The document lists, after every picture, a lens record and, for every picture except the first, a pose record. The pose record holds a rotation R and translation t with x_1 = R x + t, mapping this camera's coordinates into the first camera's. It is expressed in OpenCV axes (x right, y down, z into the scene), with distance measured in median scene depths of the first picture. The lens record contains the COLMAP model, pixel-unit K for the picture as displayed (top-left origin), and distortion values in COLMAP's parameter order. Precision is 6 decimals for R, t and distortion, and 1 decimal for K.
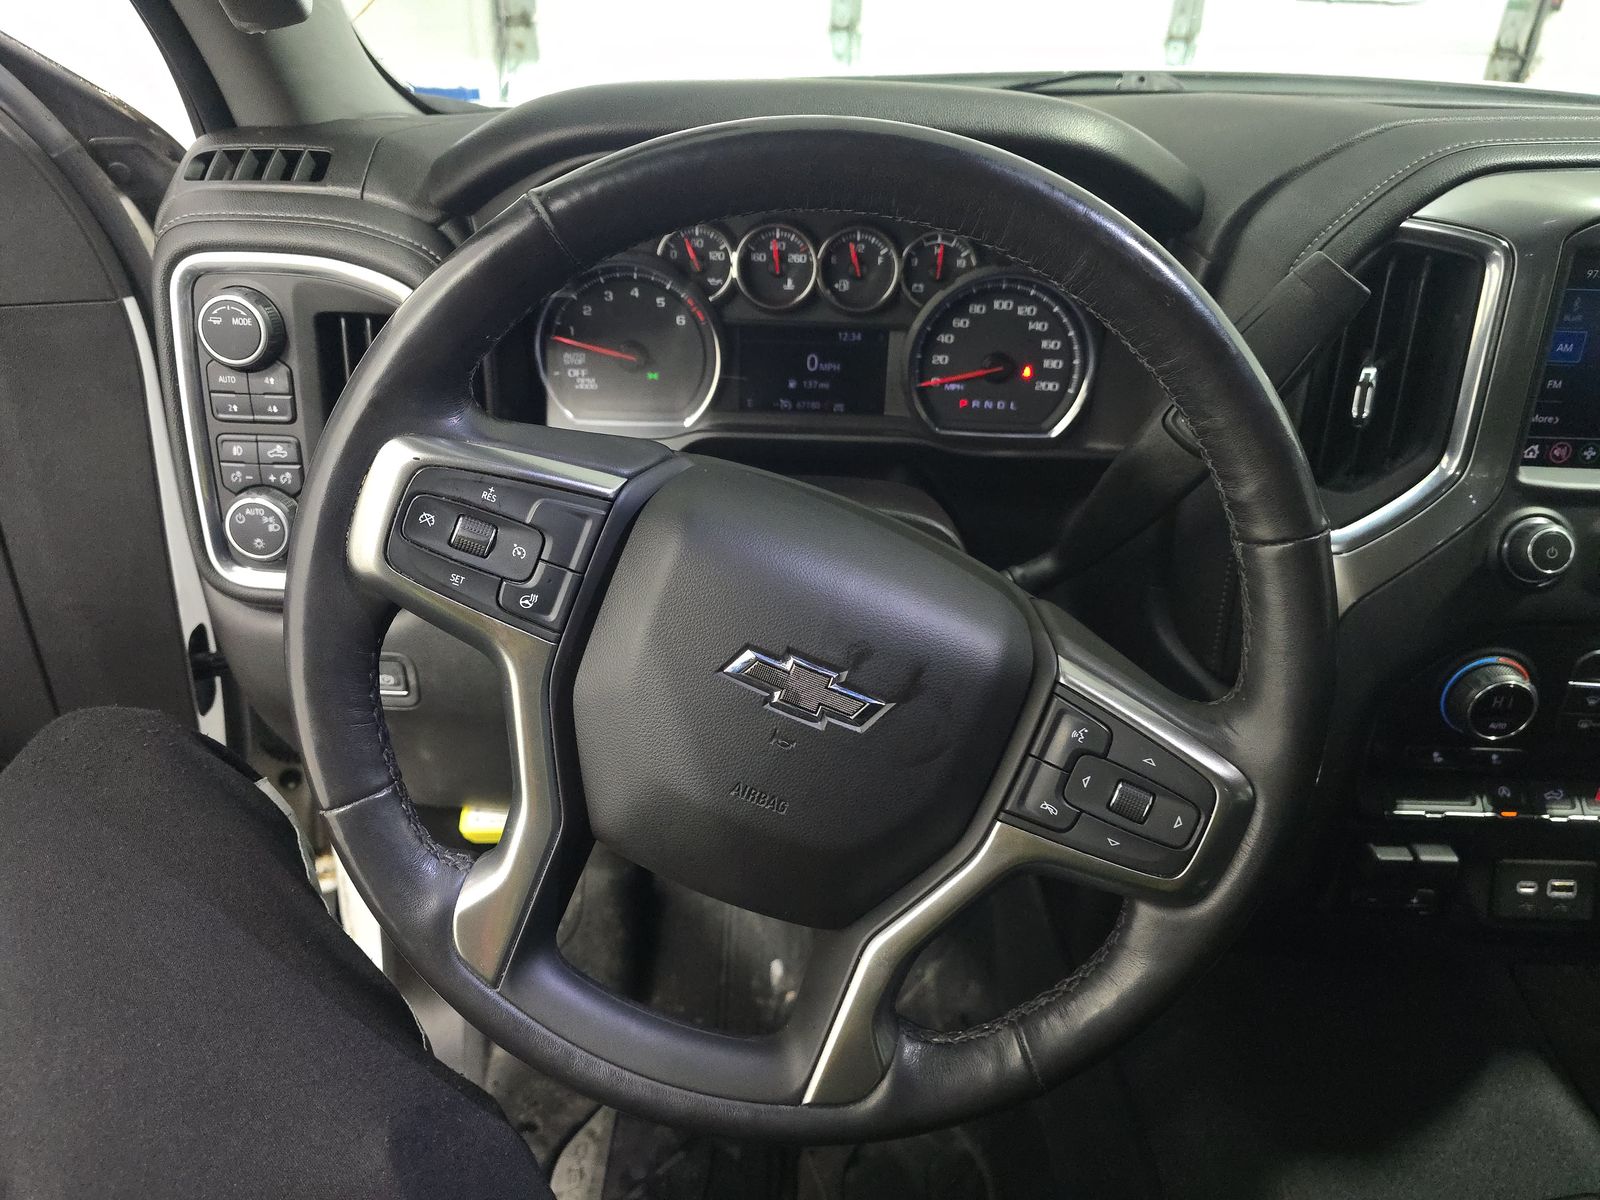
lens RADIAL K [[1079.0, 0, 803.8], [0, 1079.0, 583.5], [0, 0, 1]] dist [-0.002152, 0.002412]
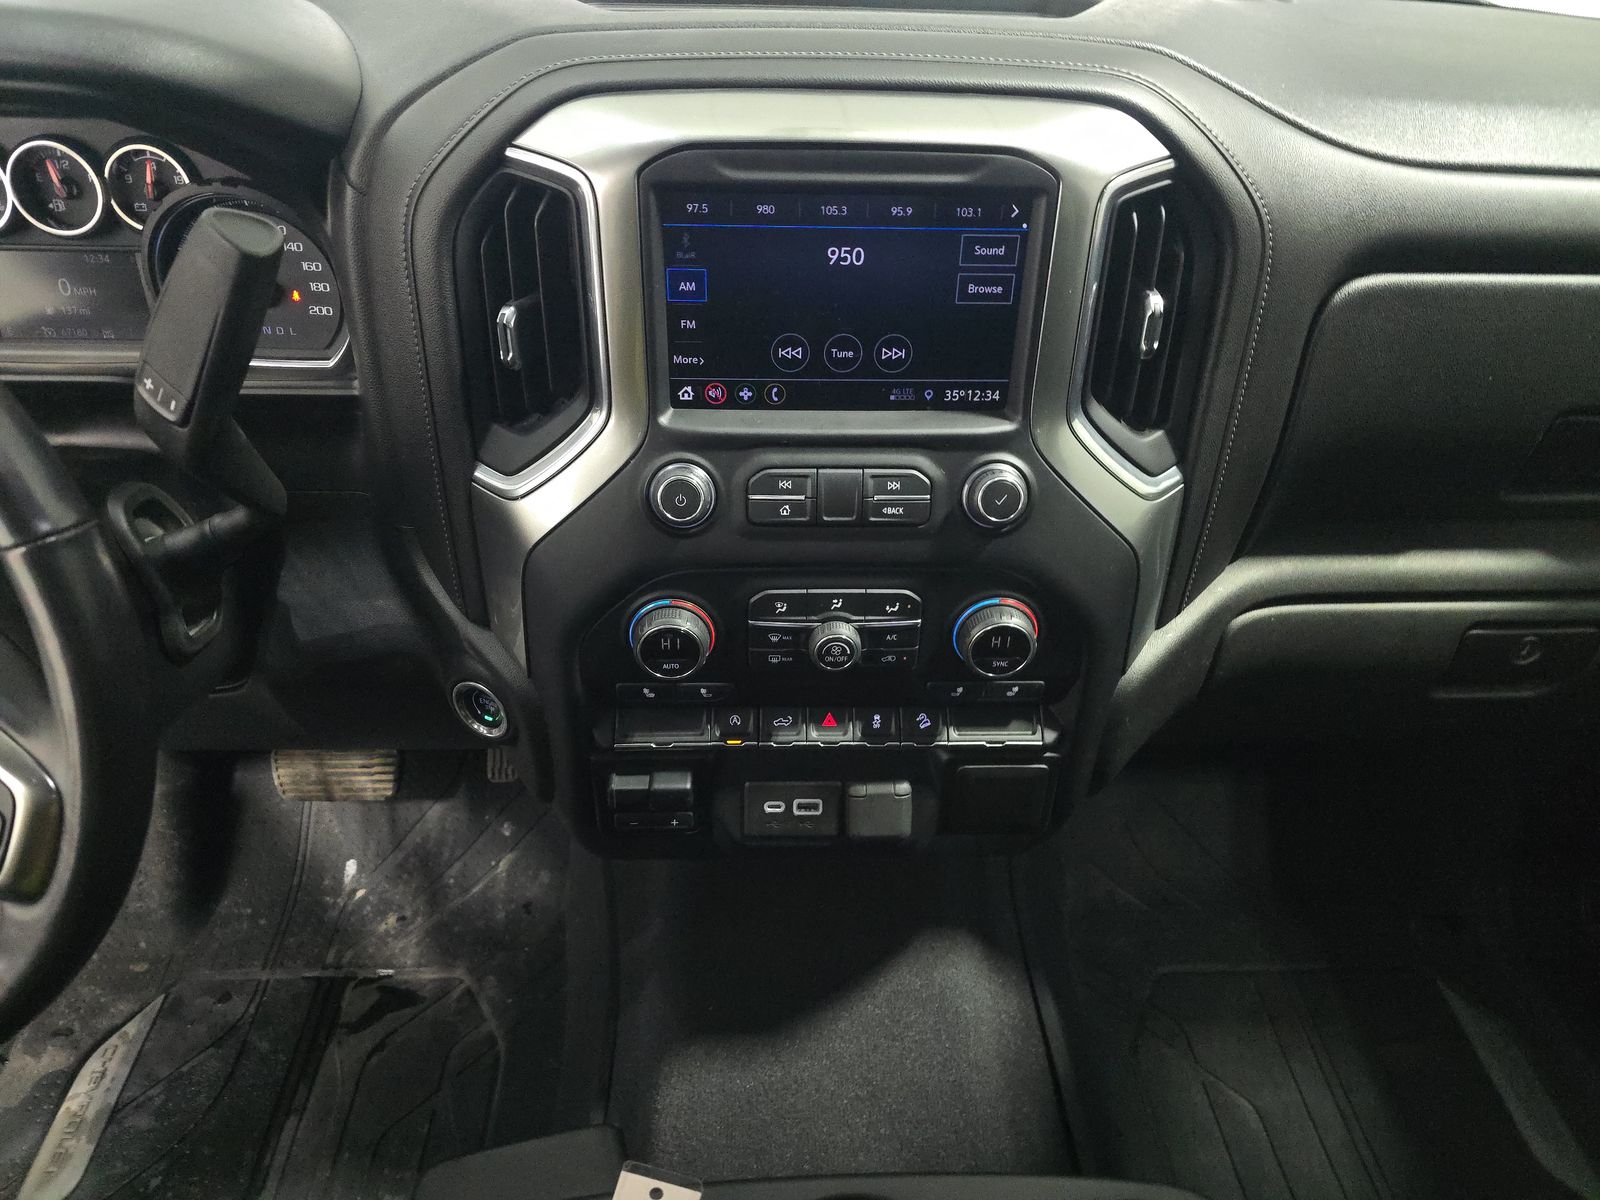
lens RADIAL K [[1070.1, 0, 800.0], [0, 1070.1, 600.0], [0, 0, 1]] dist [-0.001388, -0.004901]
pose [[0.996774, -0.027485, 0.075407, 0.592178], [0.016180, 0.989060, 0.146624, -0.065124], [-0.078612, -0.144931, 0.986314, 0.002913]]
